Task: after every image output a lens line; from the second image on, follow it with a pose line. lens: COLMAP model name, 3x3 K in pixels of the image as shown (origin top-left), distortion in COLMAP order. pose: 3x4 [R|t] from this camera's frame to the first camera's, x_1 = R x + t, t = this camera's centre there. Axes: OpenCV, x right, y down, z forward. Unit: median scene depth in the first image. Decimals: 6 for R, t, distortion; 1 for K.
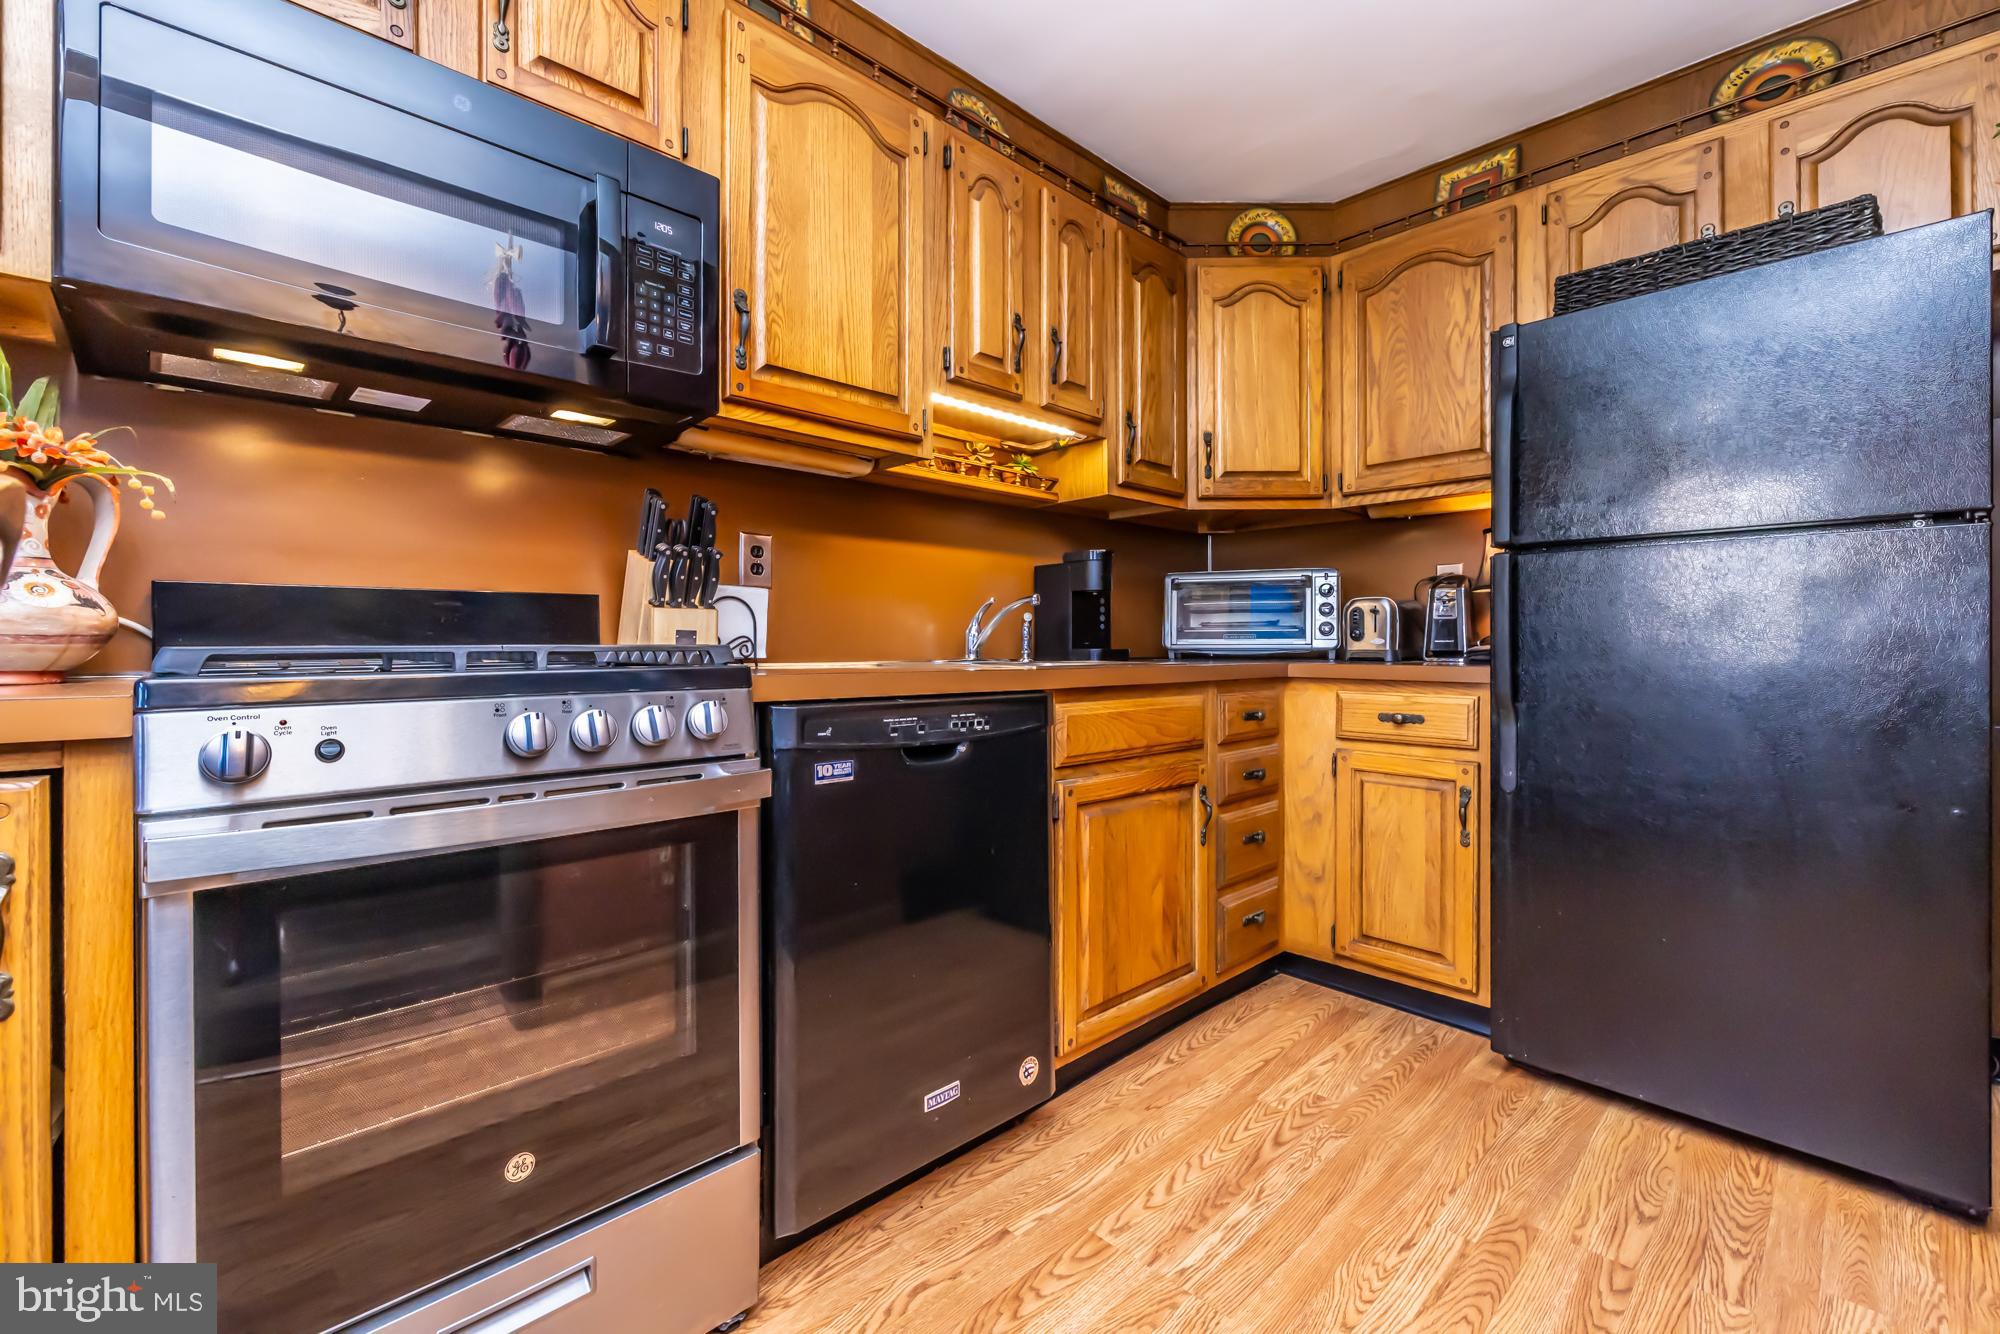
lens RADIAL K [[845.2, 0, 998.2], [0, 845.2, 646.4], [0, 0, 1]] dist [-0.002753, -0.000158]
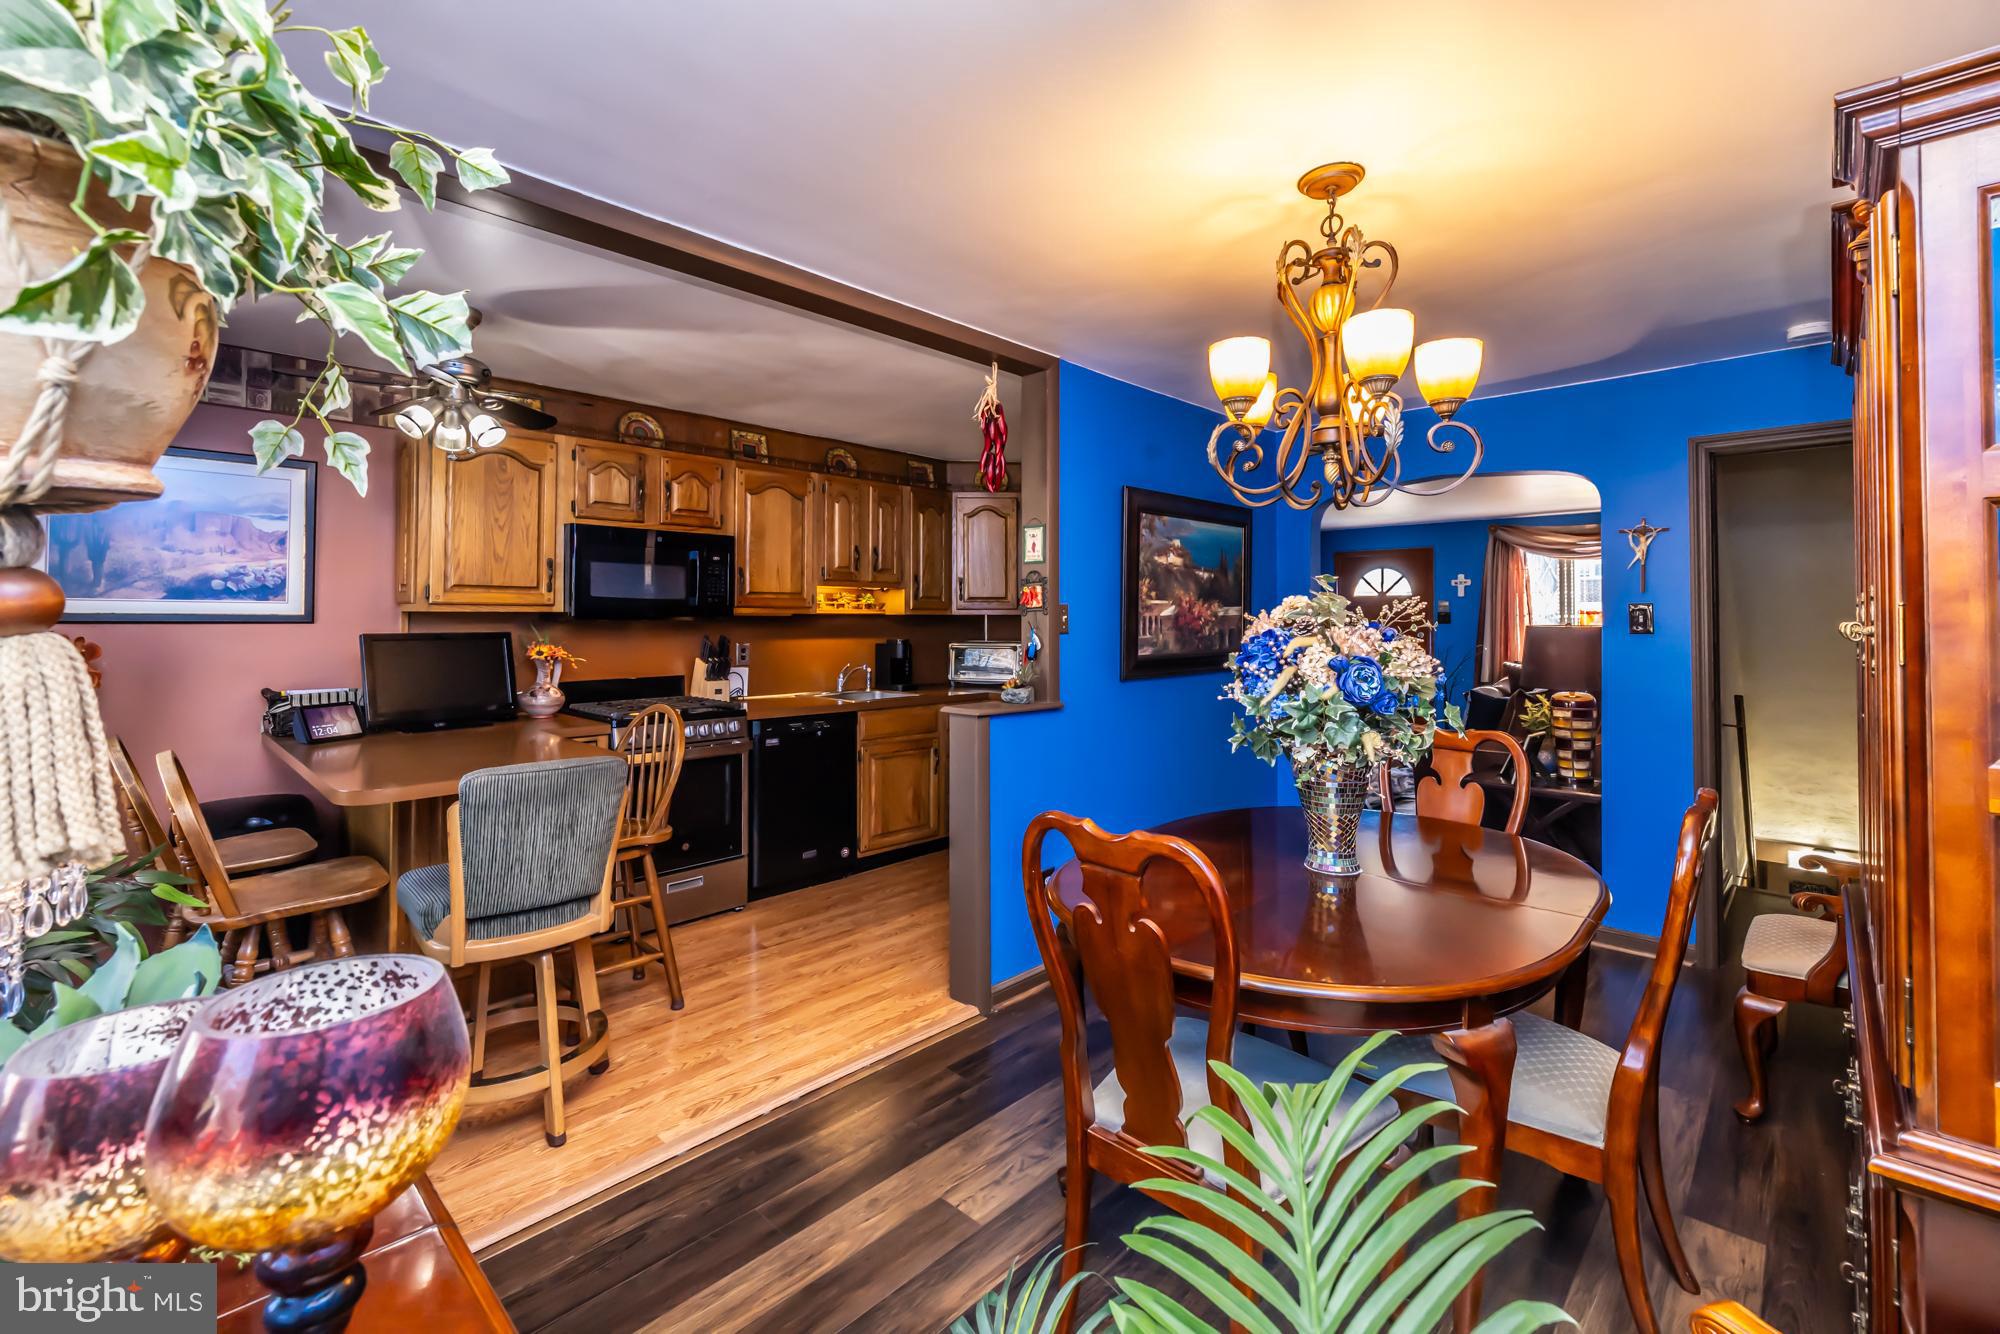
lens RADIAL K [[860.3, 0, 986.6], [0, 860.3, 610.5], [0, 0, 1]] dist [0.000135, -0.000081]
pose [[0.999638, 0.003815, 0.026652, 0.318517], [-0.003569, 0.999950, -0.009292, -0.193328], [-0.026686, 0.009193, 0.999602, -1.372338]]
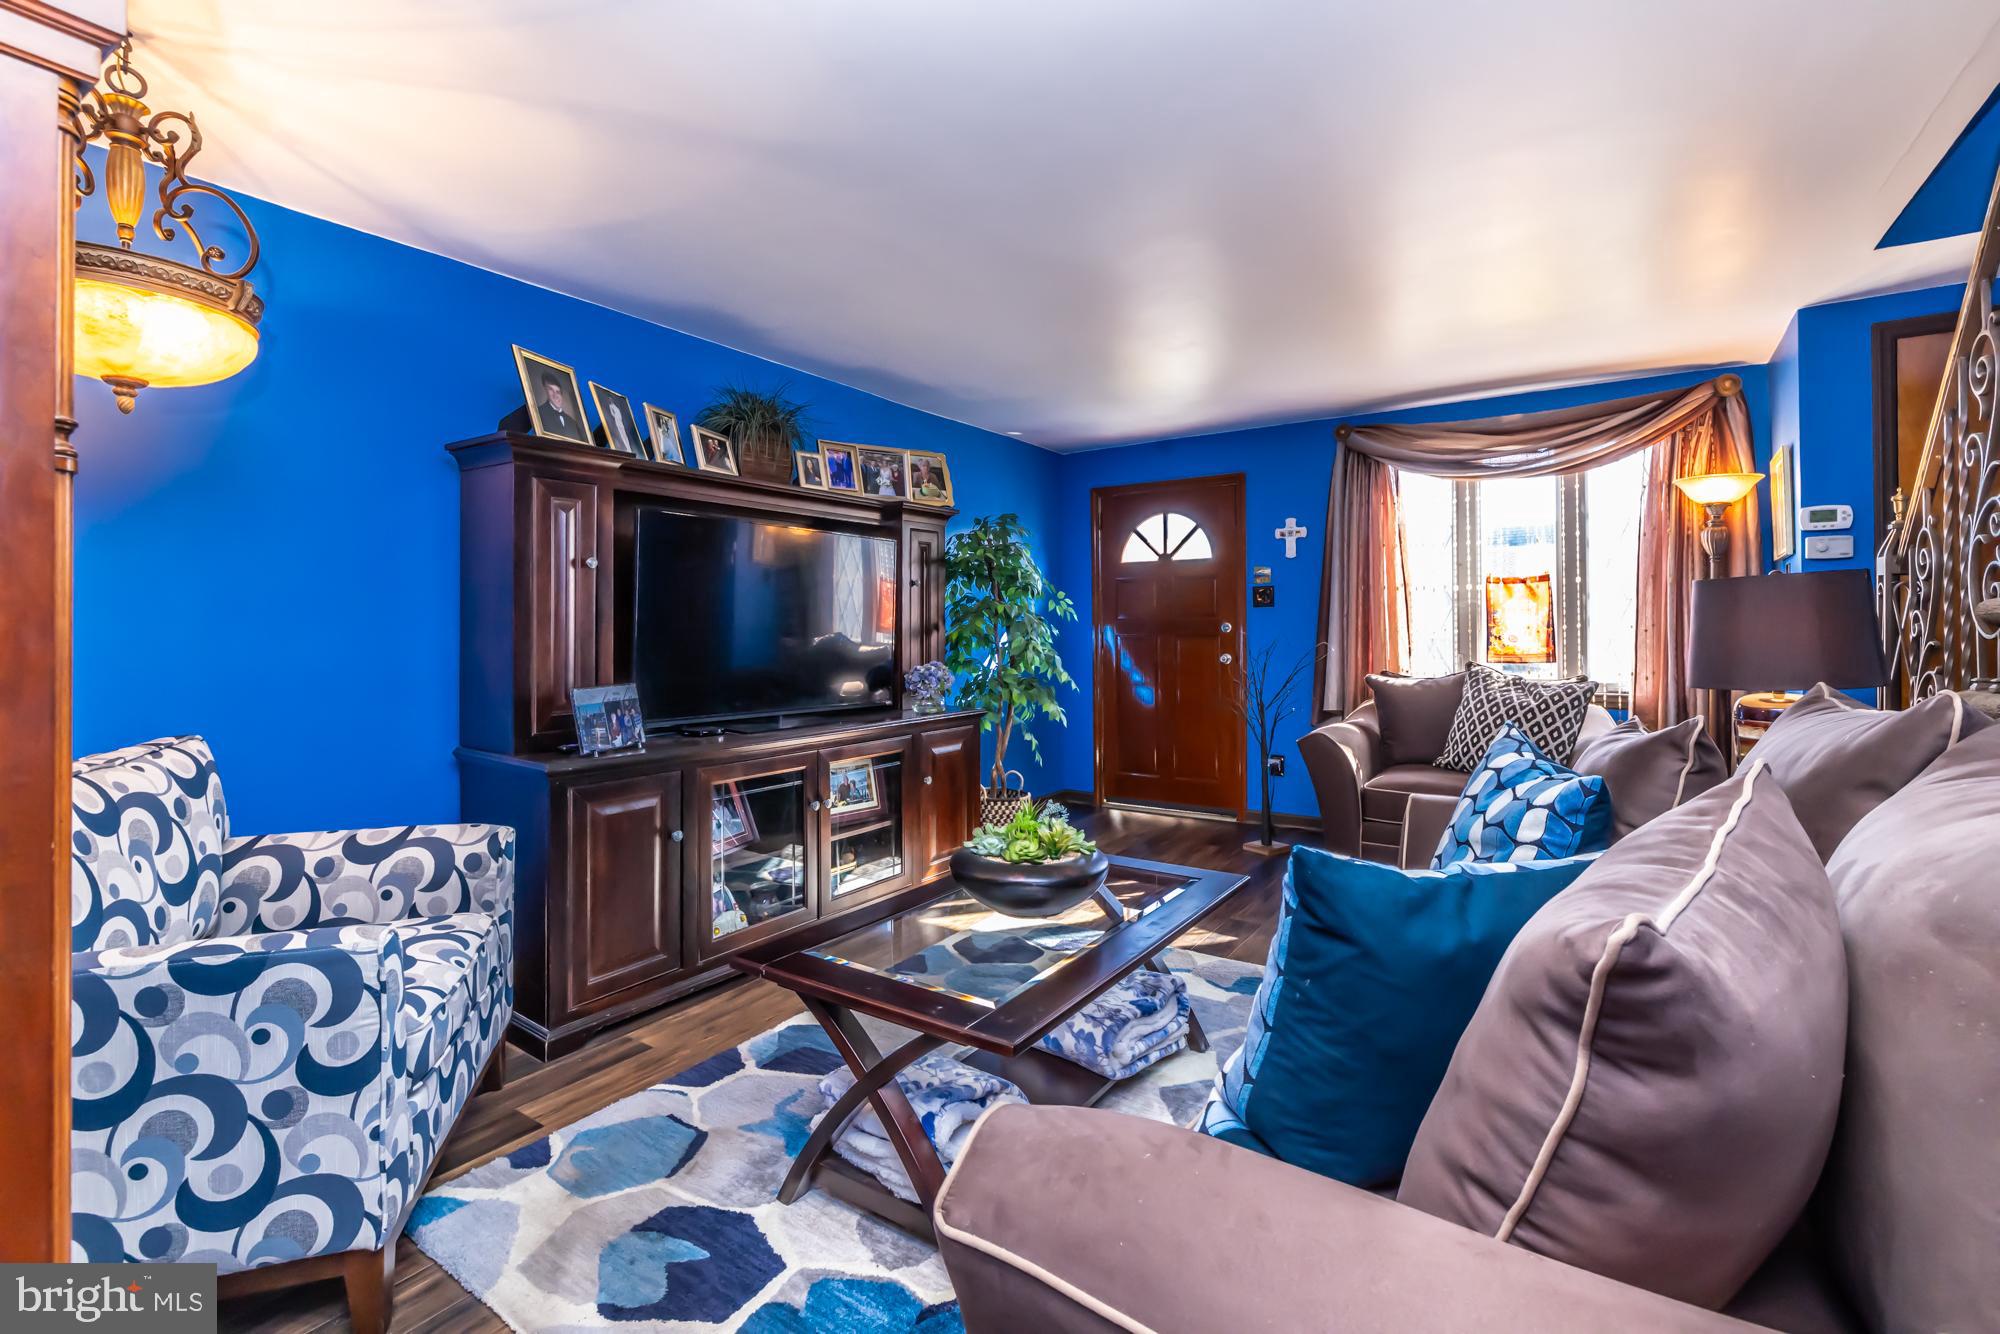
lens RADIAL K [[879.9, 0, 1004.9], [0, 879.9, 617.1], [0, 0, 1]] dist [-0.004511, -0.001305]
pose [[0.978589, 0.000523, 0.205825, 1.529370], [0.002817, 0.999869, -0.015937, -0.105914], [-0.205807, 0.016176, 0.978459, 0.648089]]
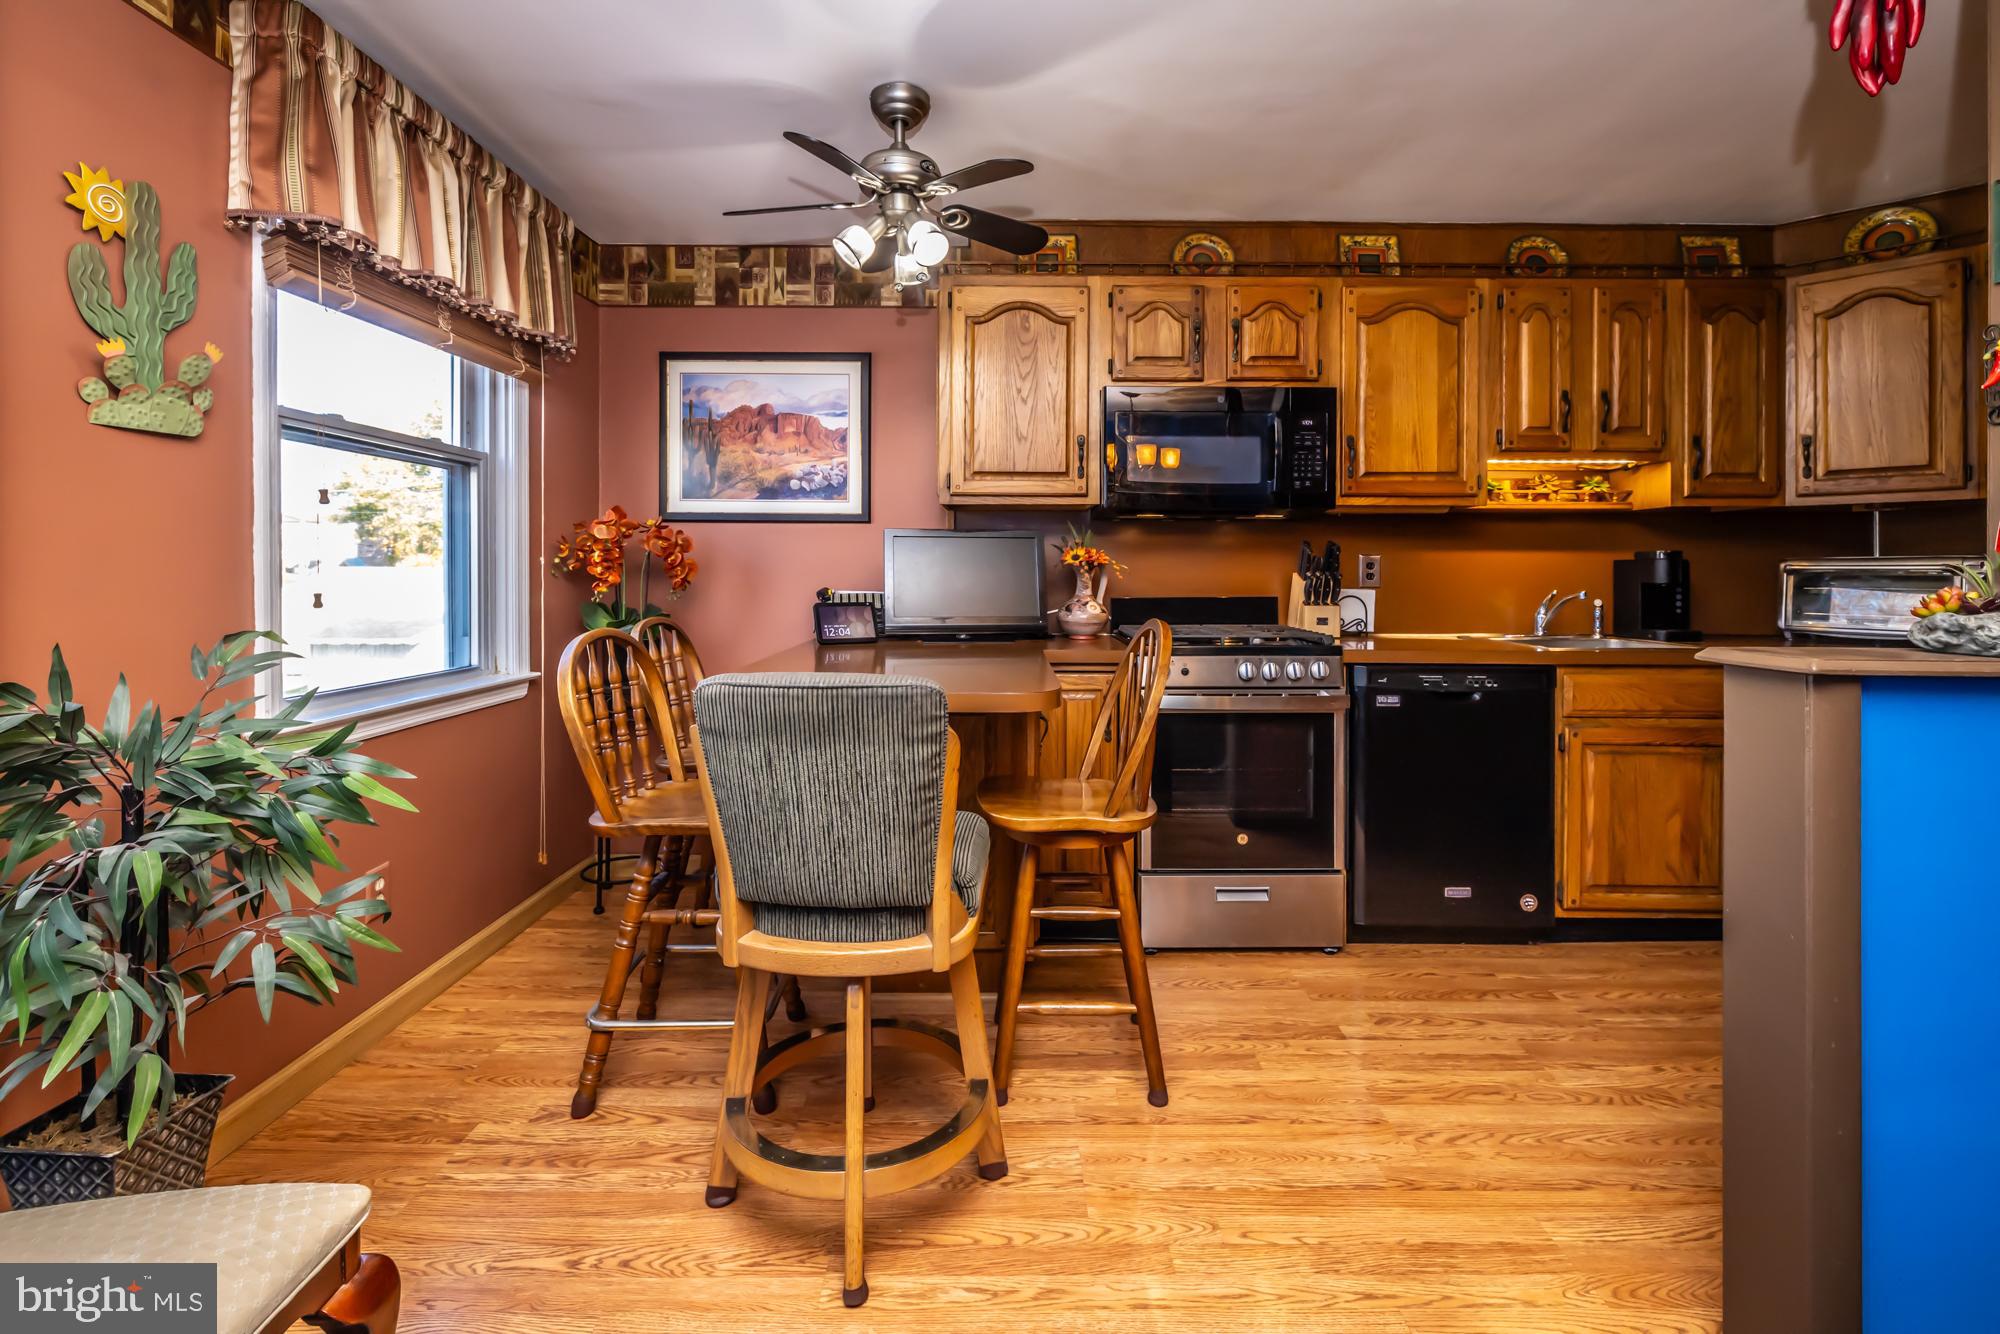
lens RADIAL K [[872.4, 0, 1001.9], [0, 872.4, 575.7], [0, 0, 1]] dist [0.000002, -0.000224]
pose [[0.718398, 0.005922, -0.695607, 0.356353], [-0.003461, 0.999982, 0.004939, -0.092627], [0.695624, -0.001141, 0.718405, -0.673558]]
